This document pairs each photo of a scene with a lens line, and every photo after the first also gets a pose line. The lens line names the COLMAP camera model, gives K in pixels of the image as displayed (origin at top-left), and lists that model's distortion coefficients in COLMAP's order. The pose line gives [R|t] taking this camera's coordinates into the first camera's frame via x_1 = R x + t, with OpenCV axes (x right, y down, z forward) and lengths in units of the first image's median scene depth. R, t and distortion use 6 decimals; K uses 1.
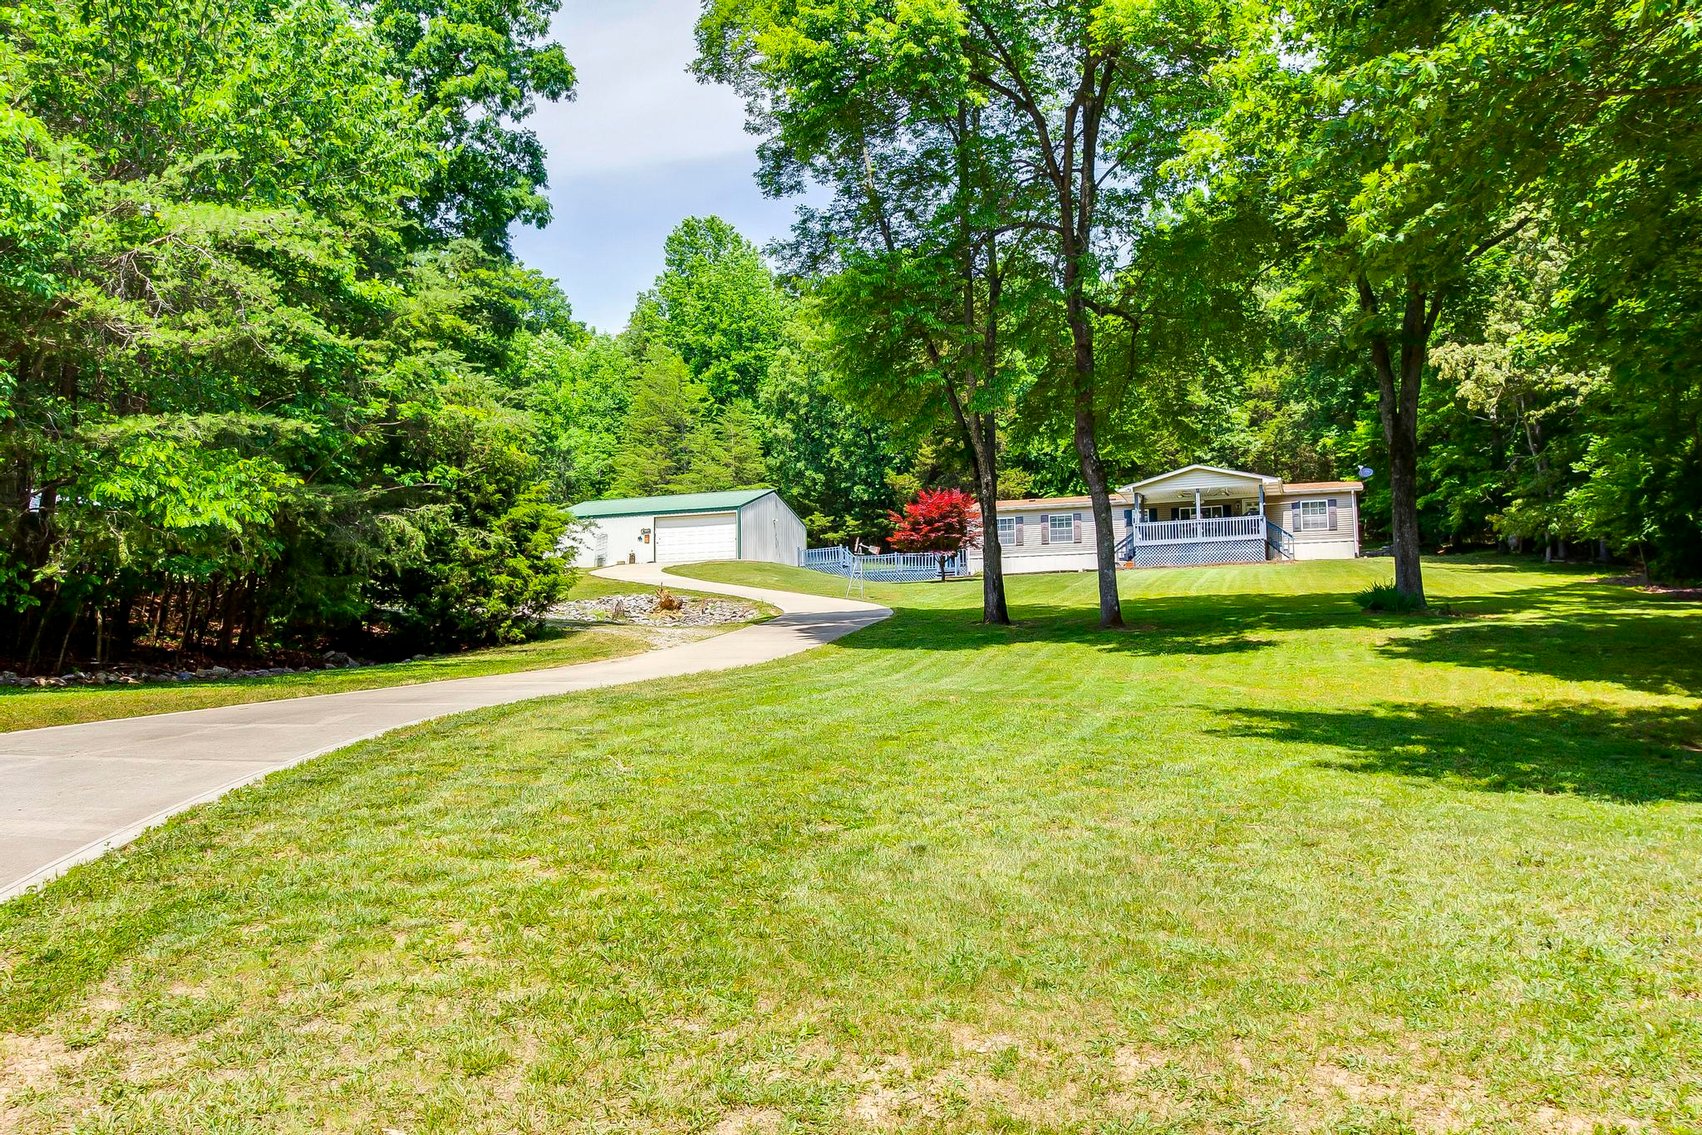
lens RADIAL K [[1465.1, 0, 848.9], [0, 1465.1, 567.1], [0, 0, 1]] dist [0.008971, 0.001862]
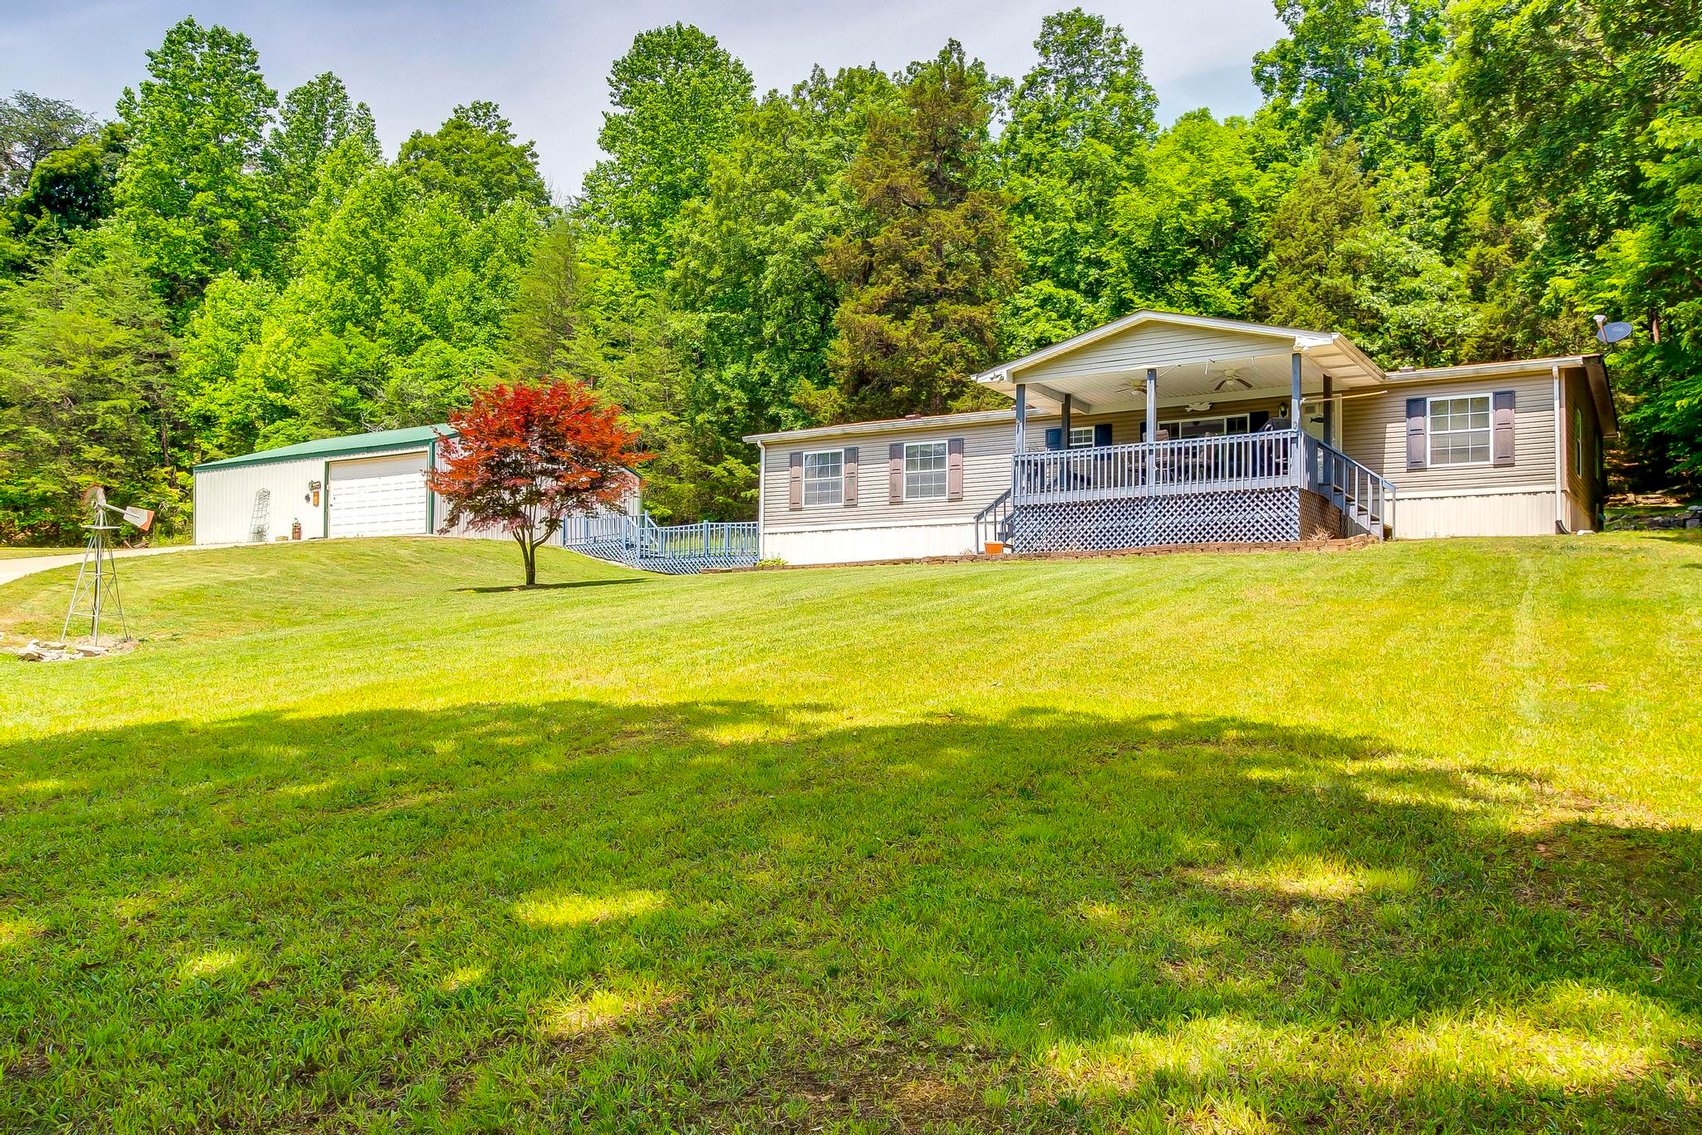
lens RADIAL K [[1465.1, 0, 853.8], [0, 1465.1, 569.8], [0, 0, 1]] dist [0.008971, 0.001862]
pose [[0.973331, 0.003519, -0.229379, 0.244608], [0.003484, 0.999540, 0.030118, -0.008717], [0.229379, -0.030114, 0.972871, 0.550186]]
